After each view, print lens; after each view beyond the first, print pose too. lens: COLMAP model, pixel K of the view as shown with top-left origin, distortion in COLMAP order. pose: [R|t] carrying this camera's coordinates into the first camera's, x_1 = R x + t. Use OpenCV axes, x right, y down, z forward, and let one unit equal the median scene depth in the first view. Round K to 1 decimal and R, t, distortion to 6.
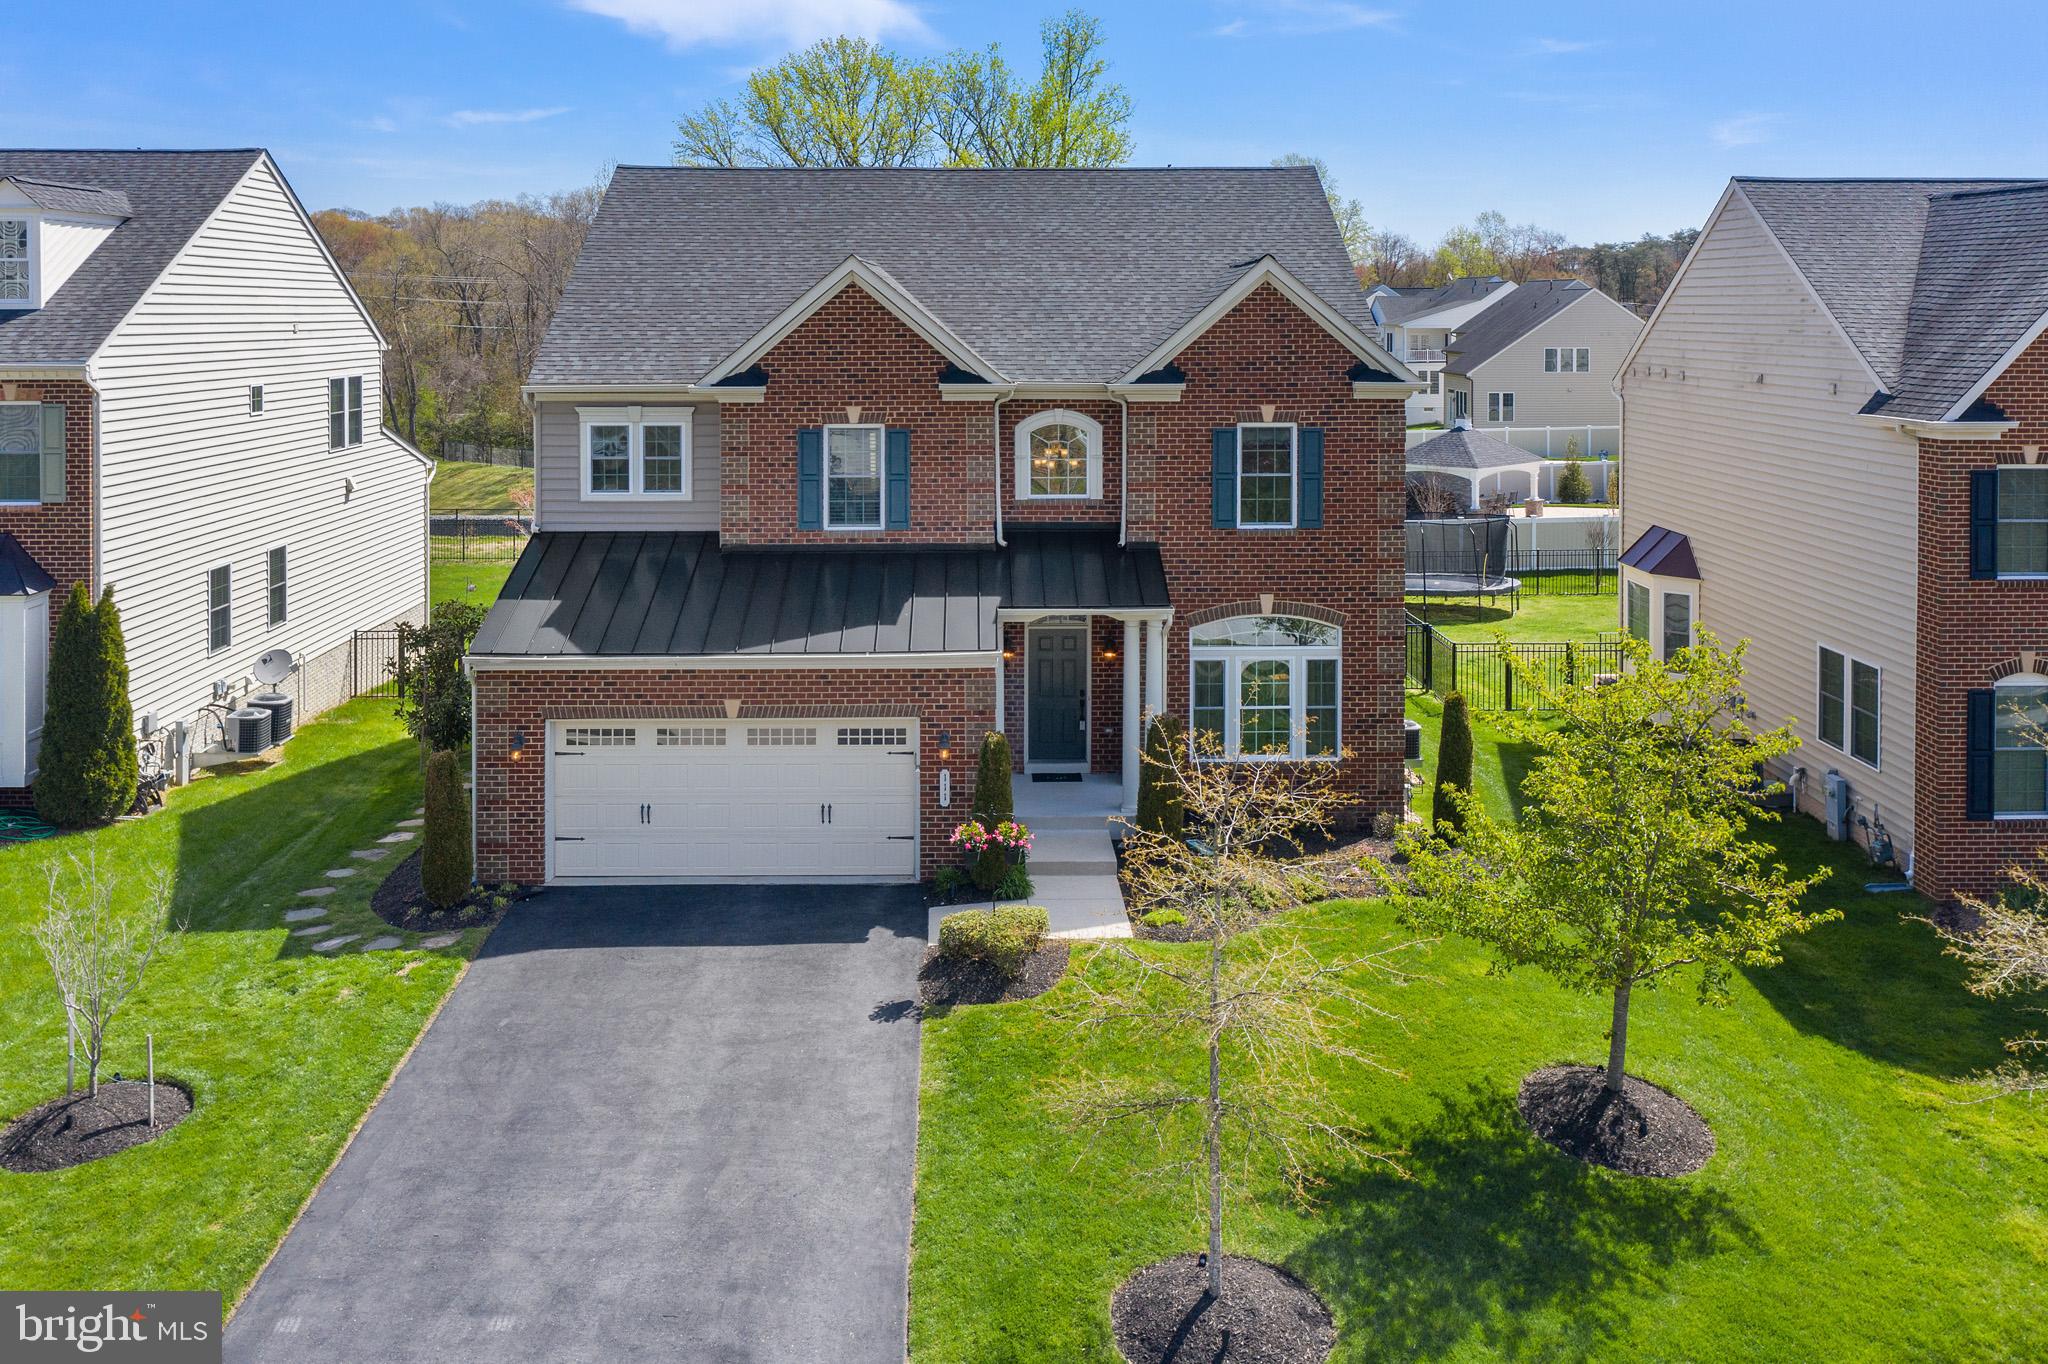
lens RADIAL K [[1701.4, 0, 1024.6], [0, 1701.4, 374.6], [0, 0, 1]] dist [0.001074, 0.000656]
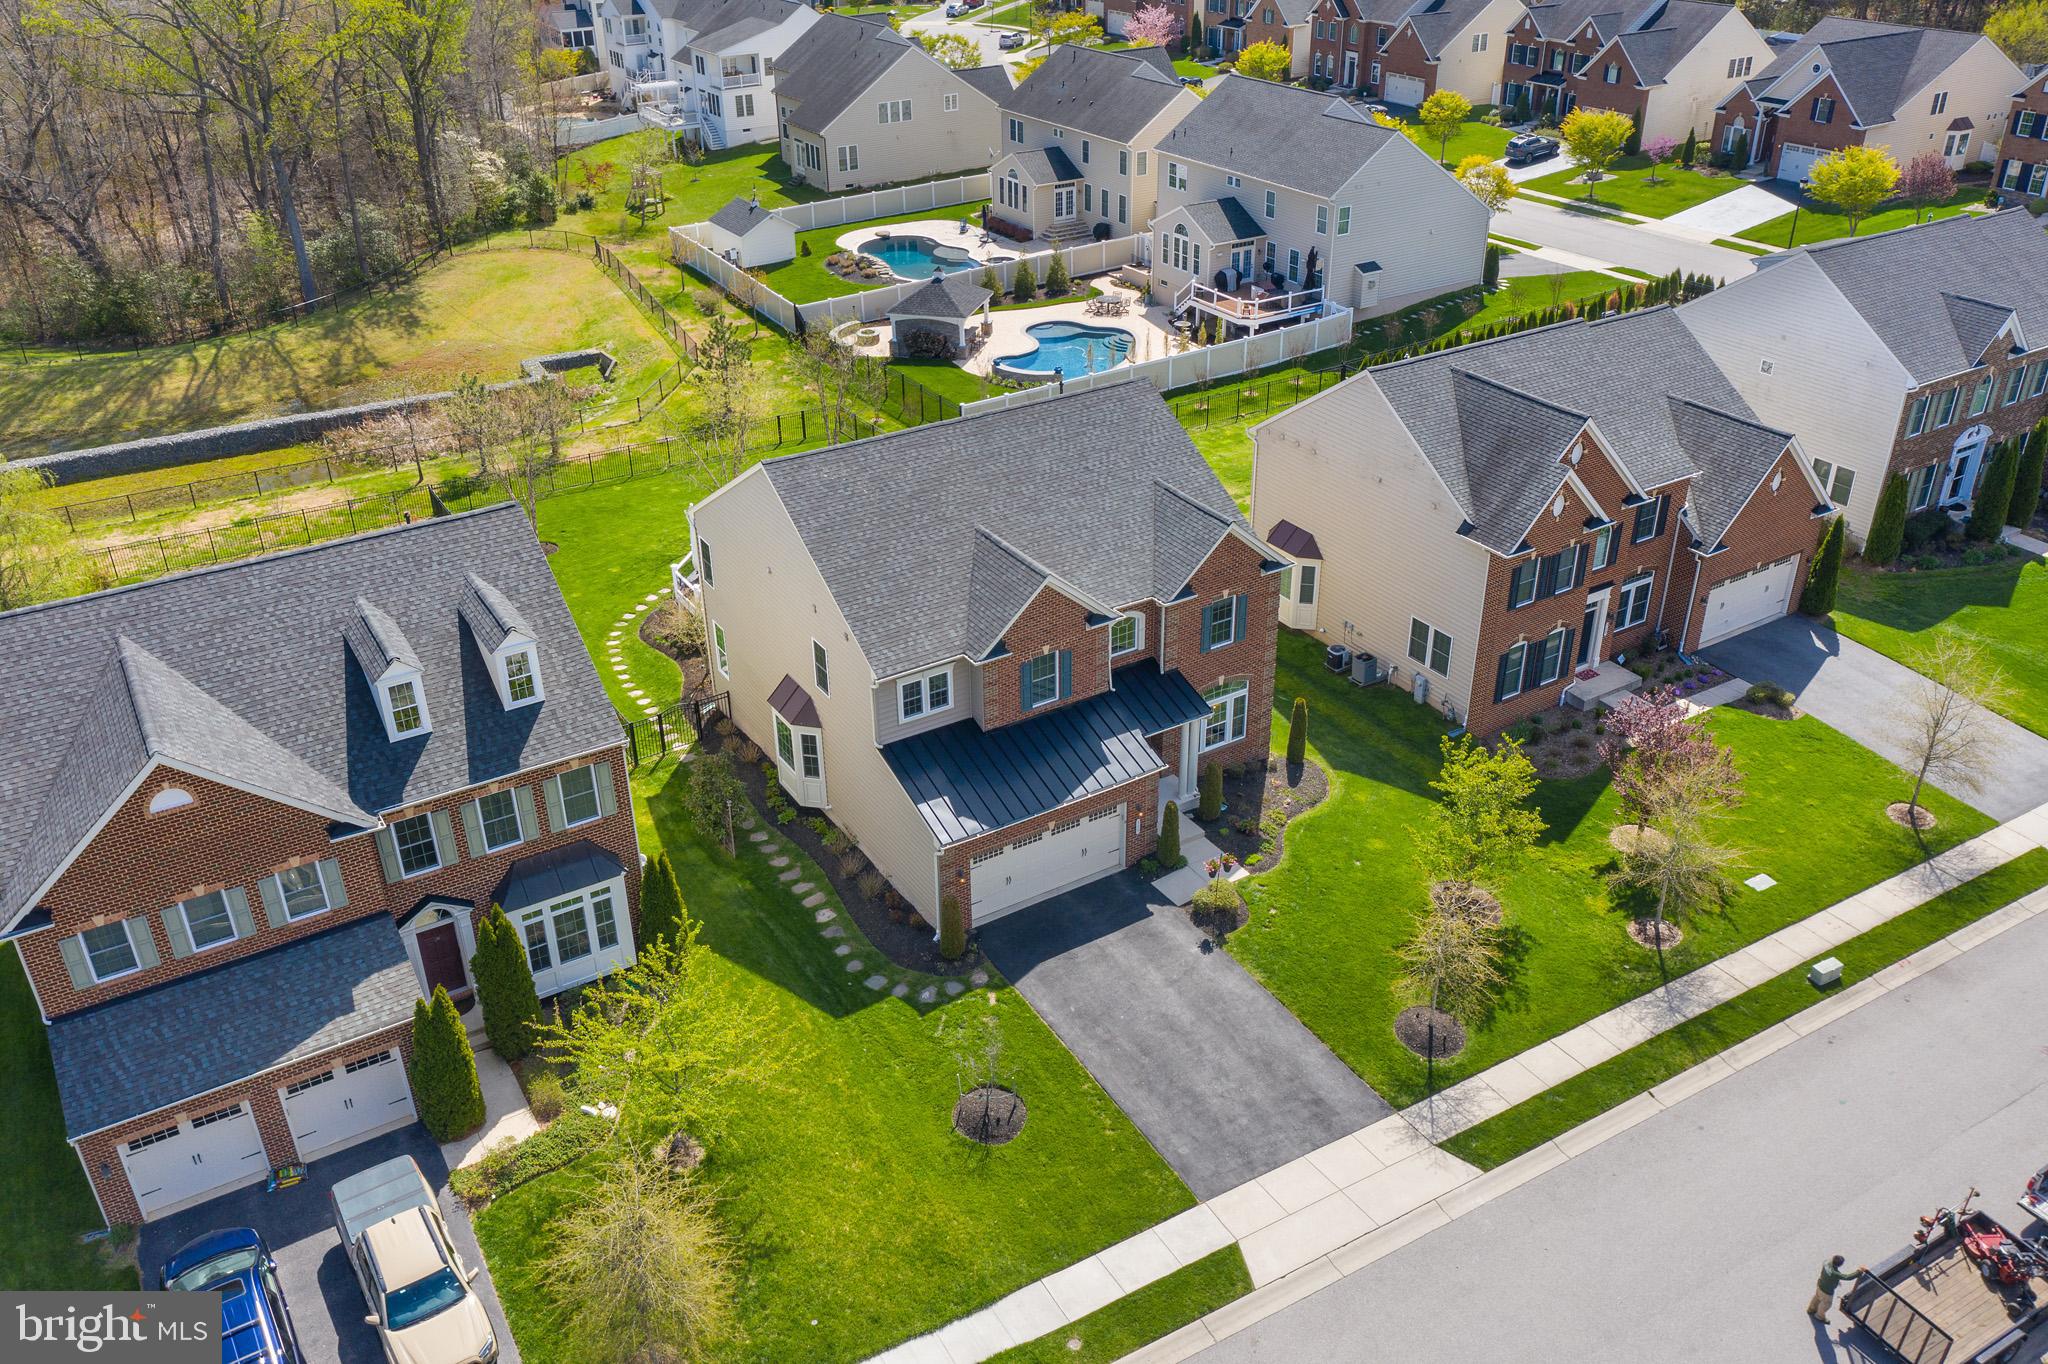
lens RADIAL K [[1632.4, 0, 1024.0], [0, 1632.4, 682.0], [0, 0, 1]] dist [-0.002452, -0.000812]
pose [[0.860856, -0.258007, 0.438588, -0.878565], [0.032896, 0.888338, 0.458010, -0.732998], [-0.507784, -0.379853, 0.773218, -0.350308]]
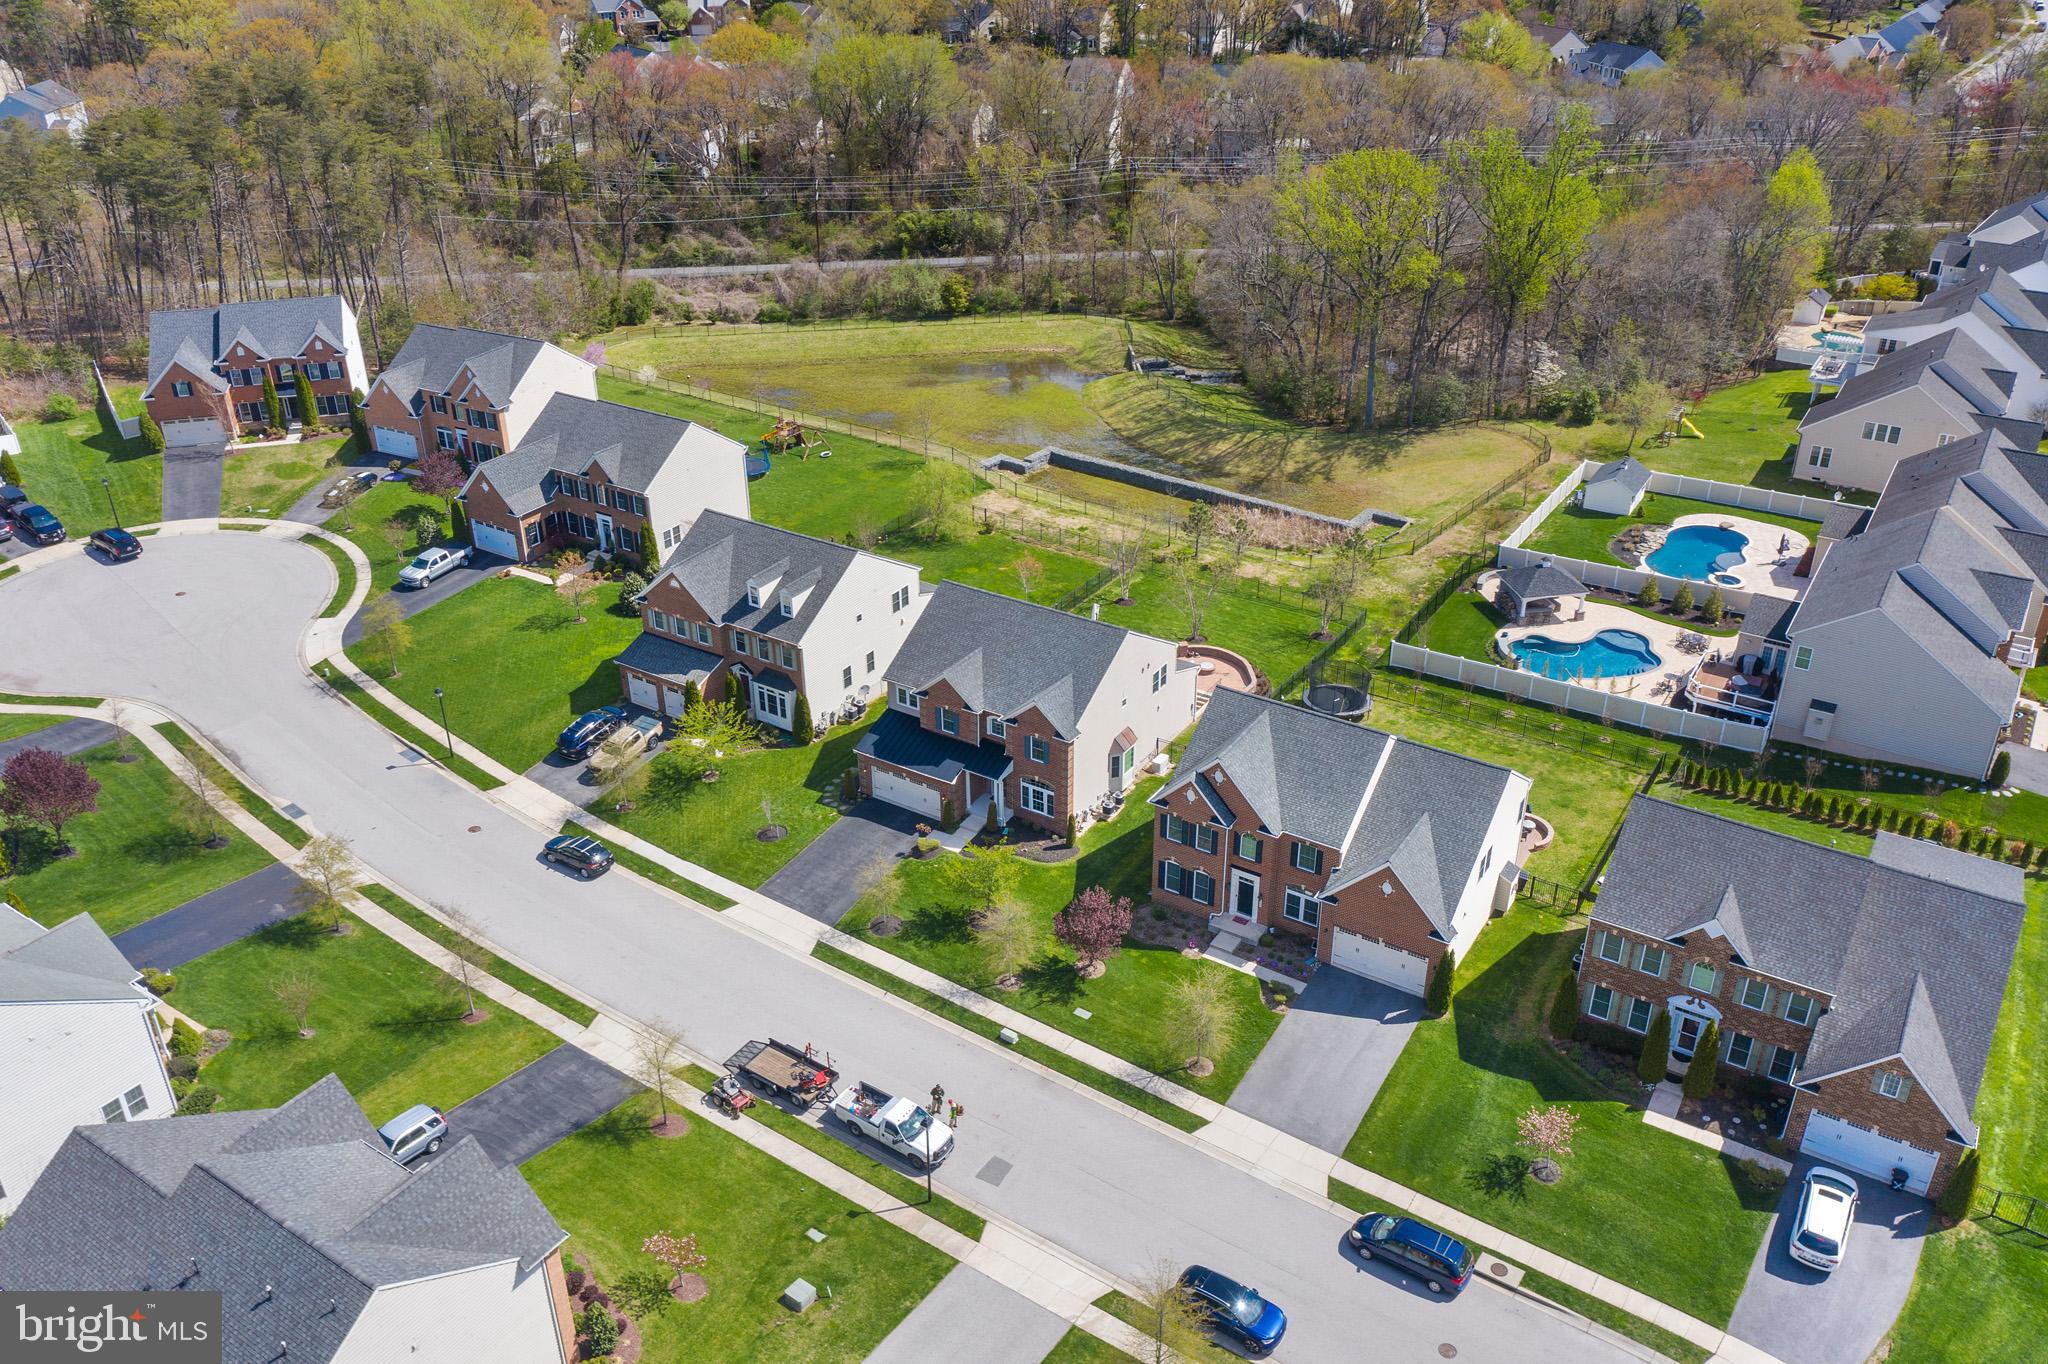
lens RADIAL K [[1632.4, 0, 1024.0], [0, 1632.4, 682.0], [0, 0, 1]] dist [-0.002452, -0.000812]
pose [[0.829816, 0.262607, -0.492386, 1.850735], [-0.012109, 0.890618, 0.454591, -1.709508], [0.557906, -0.371265, 0.742229, -1.645041]]
